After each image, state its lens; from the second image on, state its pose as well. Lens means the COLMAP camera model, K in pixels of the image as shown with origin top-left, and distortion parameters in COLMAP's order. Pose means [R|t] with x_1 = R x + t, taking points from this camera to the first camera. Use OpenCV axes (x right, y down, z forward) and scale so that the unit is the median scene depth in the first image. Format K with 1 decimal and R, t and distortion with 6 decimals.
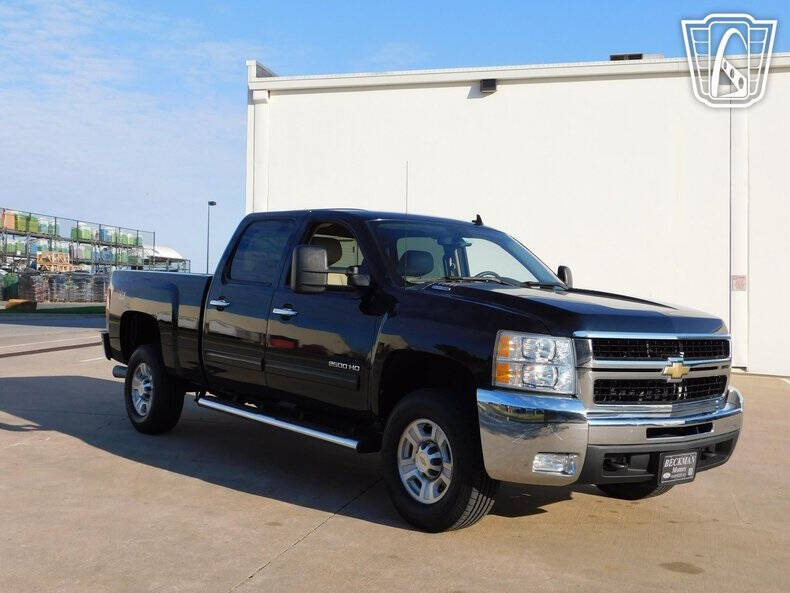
lens RADIAL K [[944.6, 0, 394.5], [0, 944.6, 296.6], [0, 0, 1]] dist [-0.005491, 0.000000]
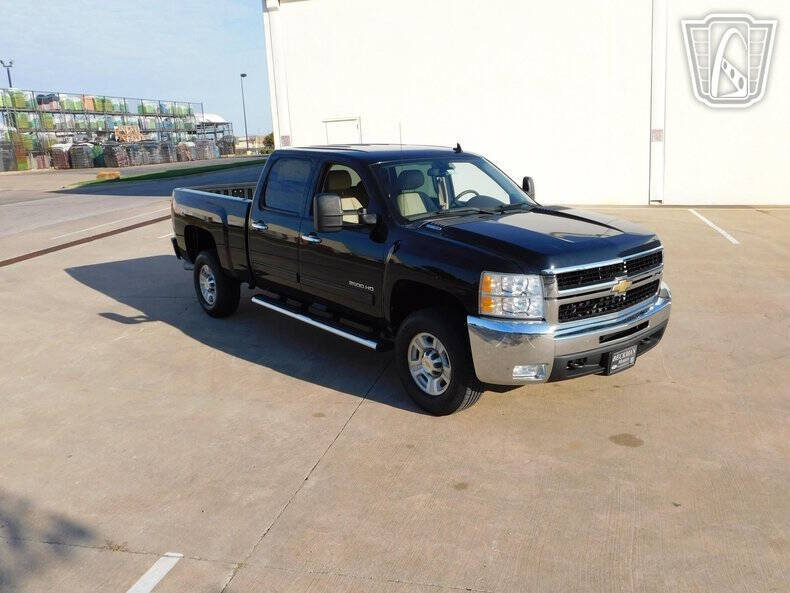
lens RADIAL K [[697.7, 0, 396.2], [0, 697.7, 296.3], [0, 0, 1]] dist [-0.003814, -0.019670]
pose [[0.997611, -0.068741, -0.006898, -0.000437], [0.068485, 0.970838, 0.229746, -0.133762], [-0.009096, -0.229669, 0.973226, 0.073928]]
